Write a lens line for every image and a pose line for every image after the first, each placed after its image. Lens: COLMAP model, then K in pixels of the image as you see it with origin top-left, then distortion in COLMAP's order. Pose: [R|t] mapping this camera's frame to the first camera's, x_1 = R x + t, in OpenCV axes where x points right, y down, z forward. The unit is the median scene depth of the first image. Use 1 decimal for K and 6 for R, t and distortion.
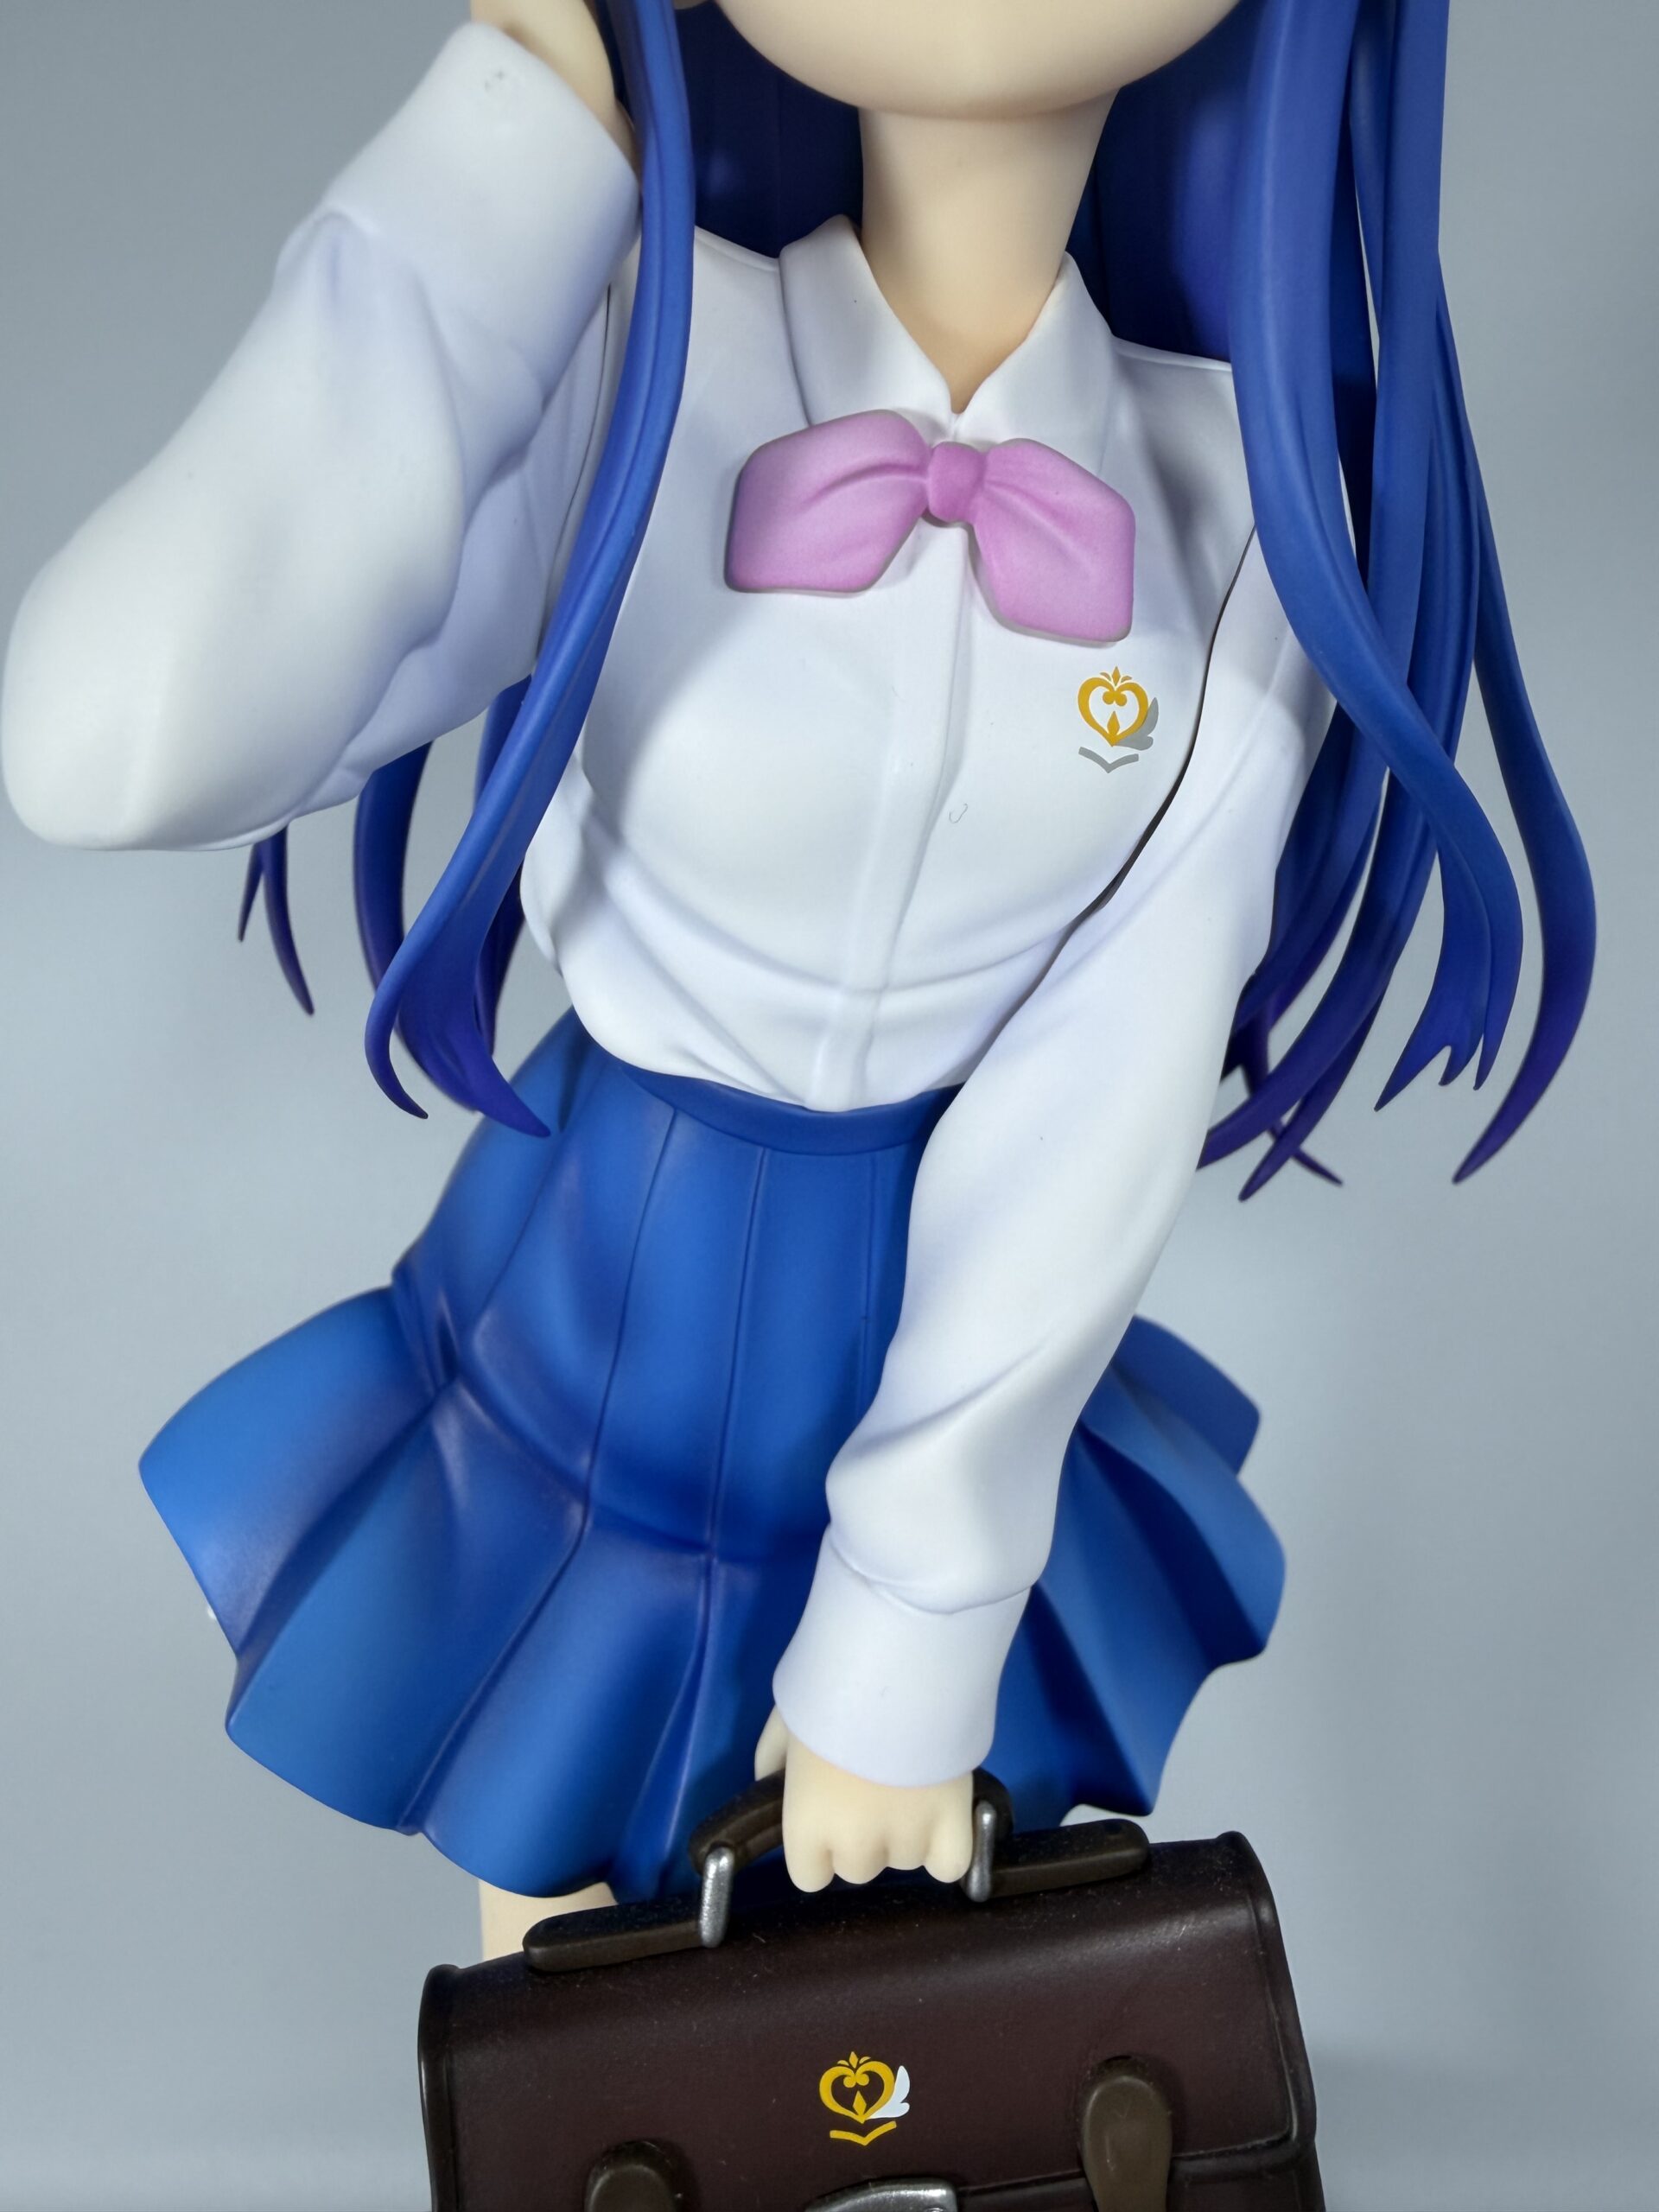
lens RADIAL K [[1581.3, 0, 837.3], [0, 1581.3, 1018.2], [0, 0, 1]] dist [0.000583, -0.000913]
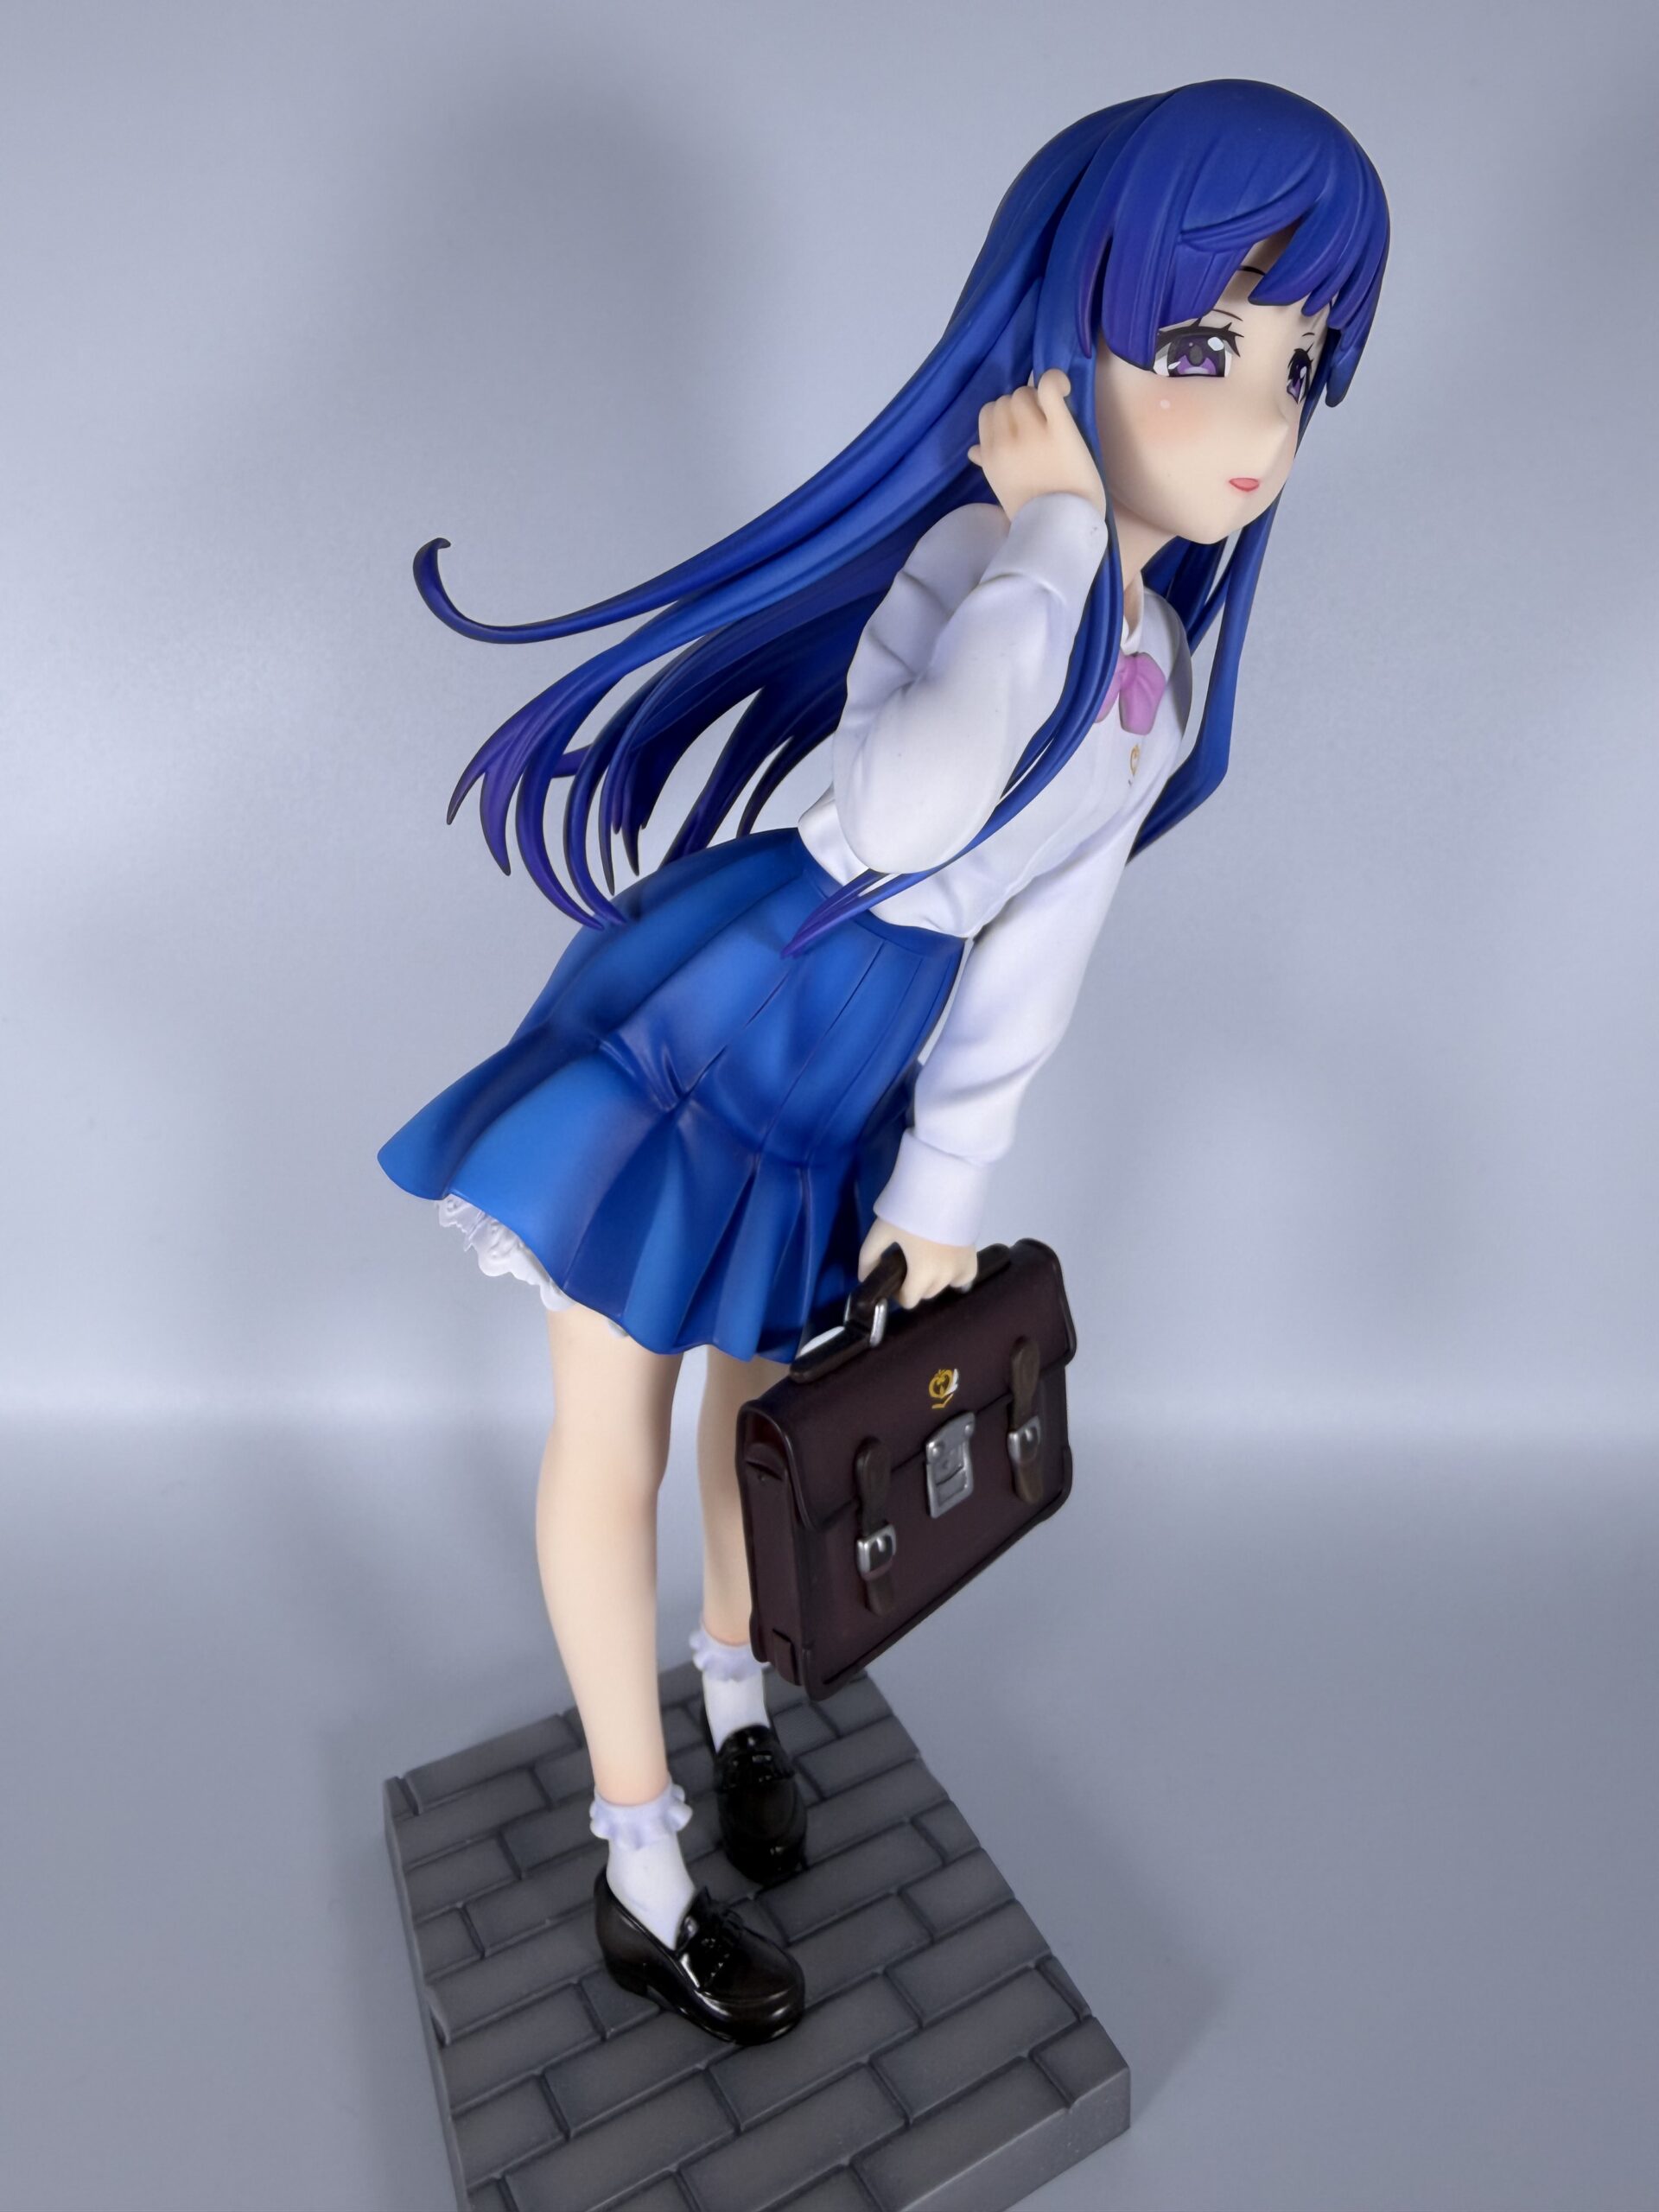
lens RADIAL K [[1589.8, 0, 822.4], [0, 1589.8, 925.6], [0, 0, 1]] dist [0.005045, 0.002659]
pose [[0.739506, -0.099857, 0.665702, -1.468854], [-0.039740, 0.980735, 0.191258, -0.330722], [-0.671976, -0.167891, 0.721291, -0.331137]]
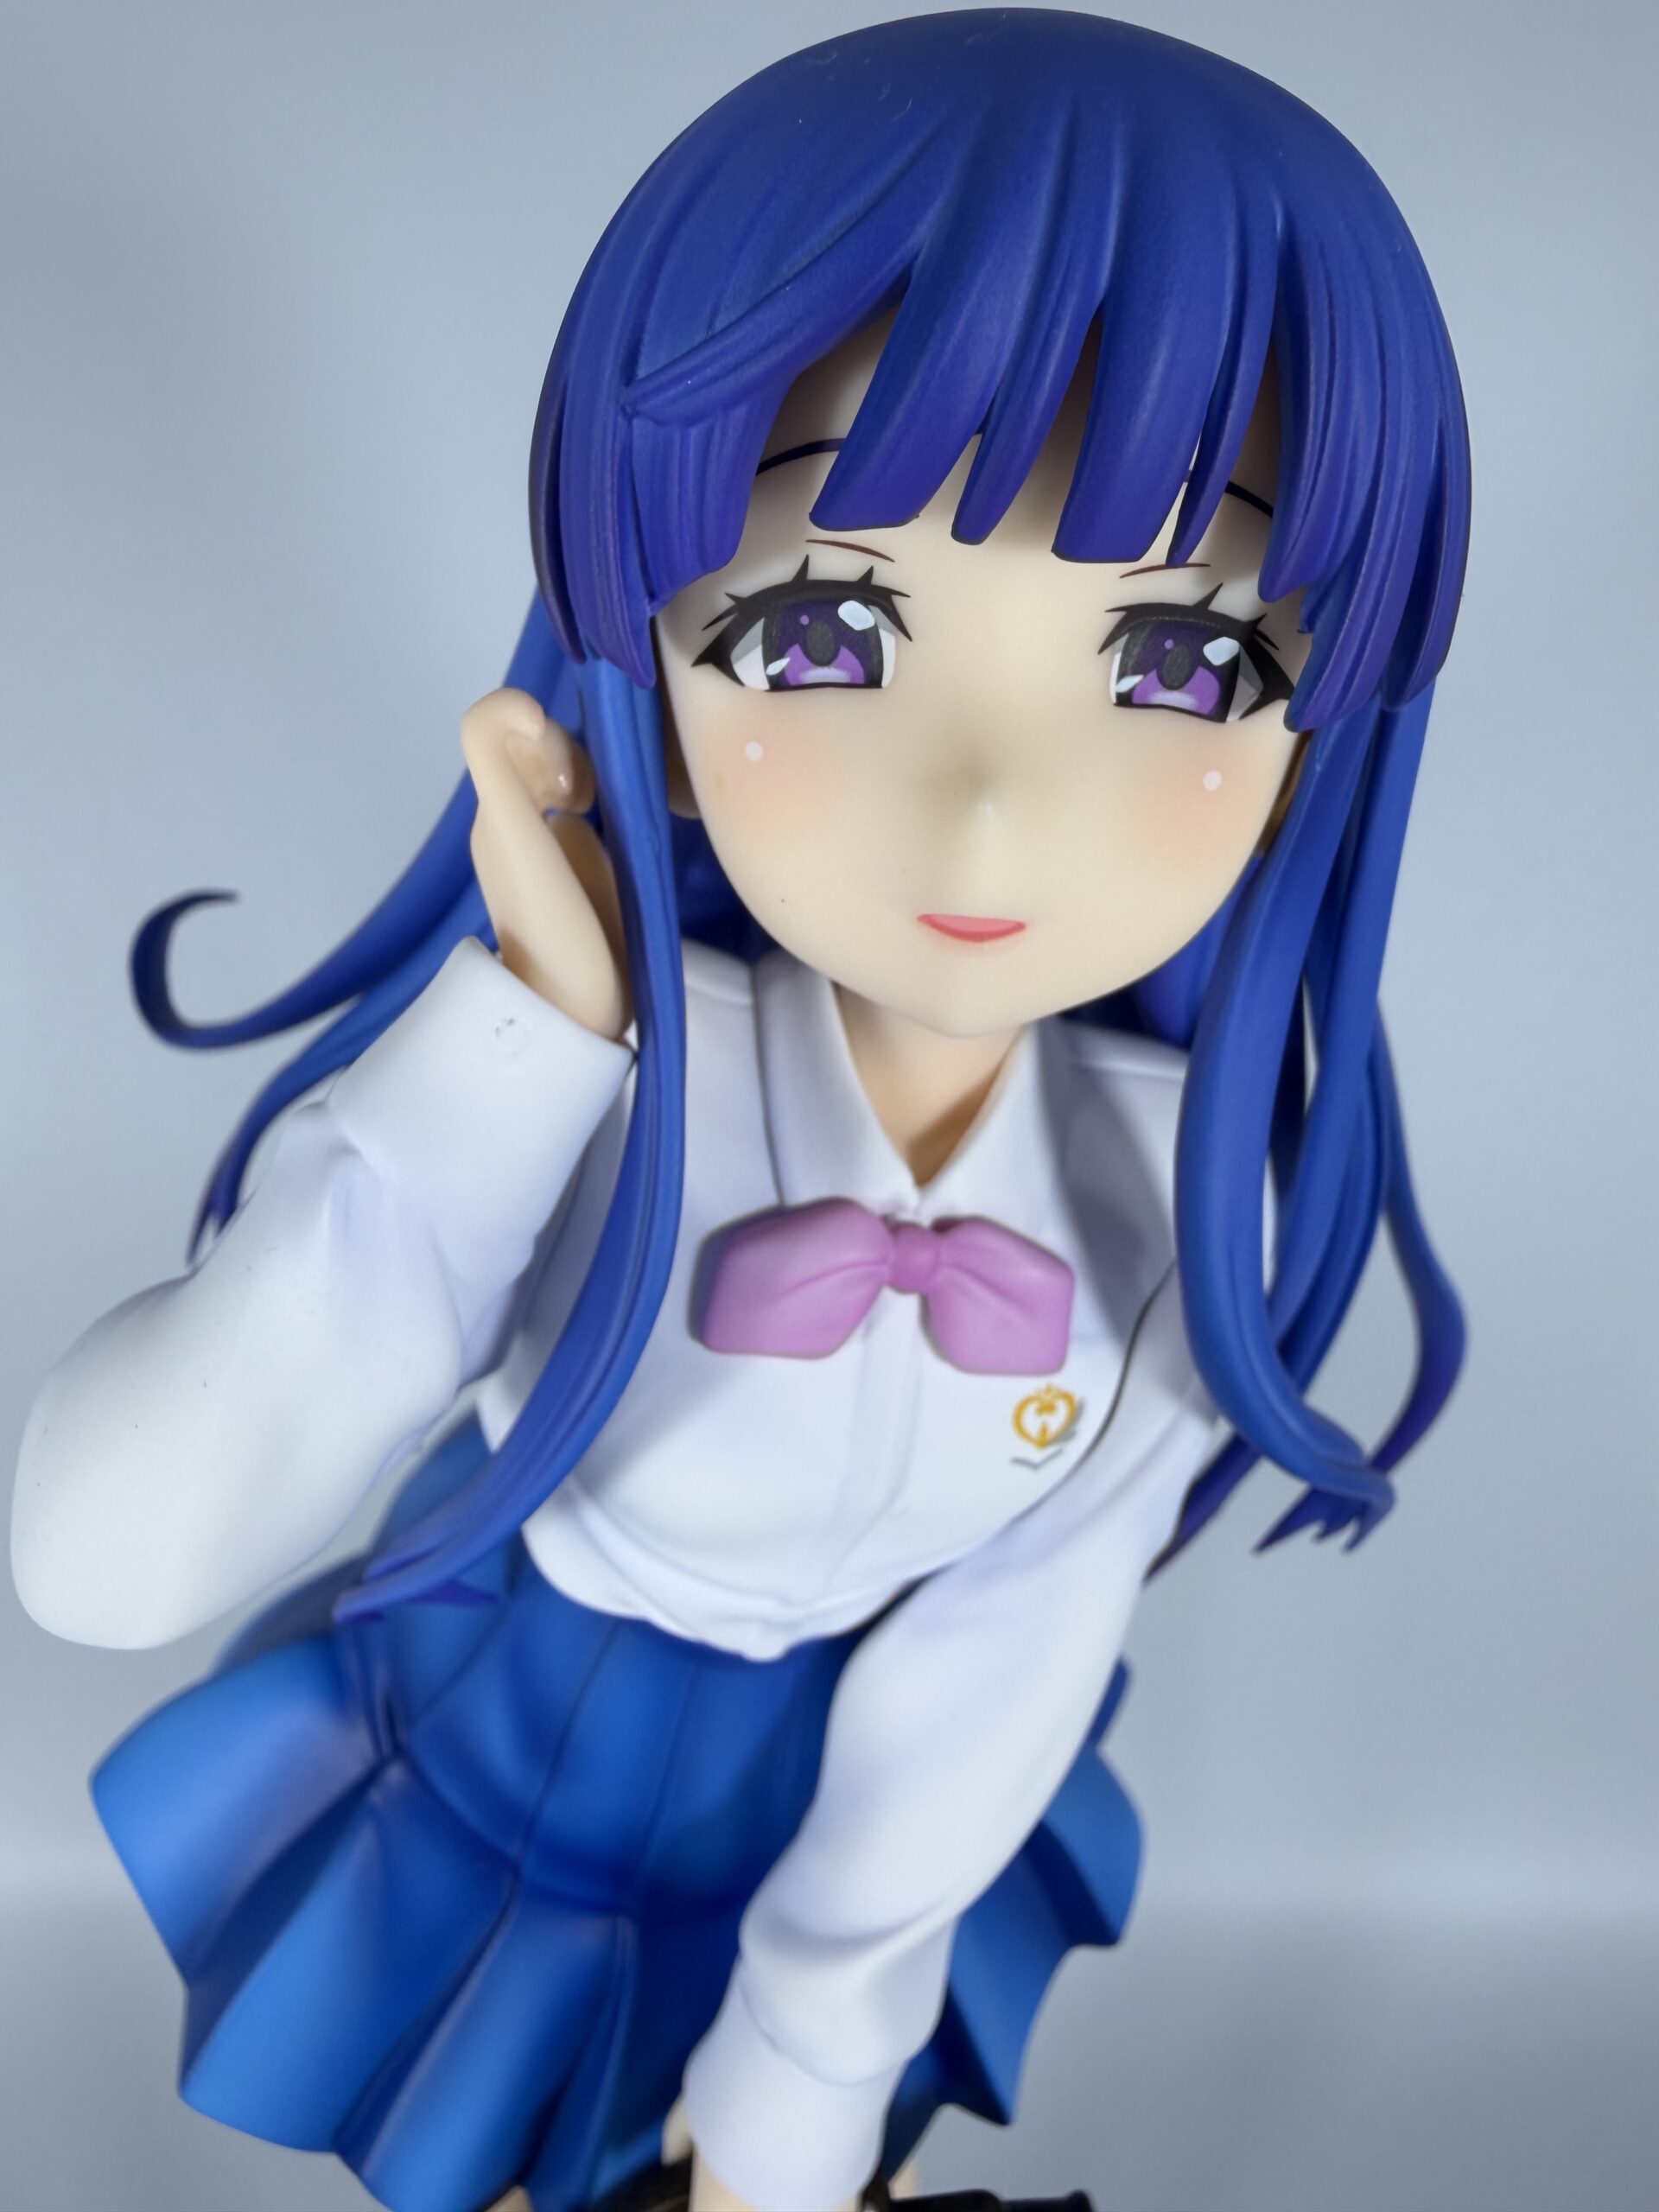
lens RADIAL K [[1622.3, 0, 828.8], [0, 1622.3, 929.3], [0, 0, 1]] dist [0.010551, 0.007278]
pose [[0.996851, 0.043216, 0.066484, -0.054808], [-0.051129, 0.991170, 0.122341, -0.572932], [-0.060609, -0.125355, 0.990259, -0.052797]]
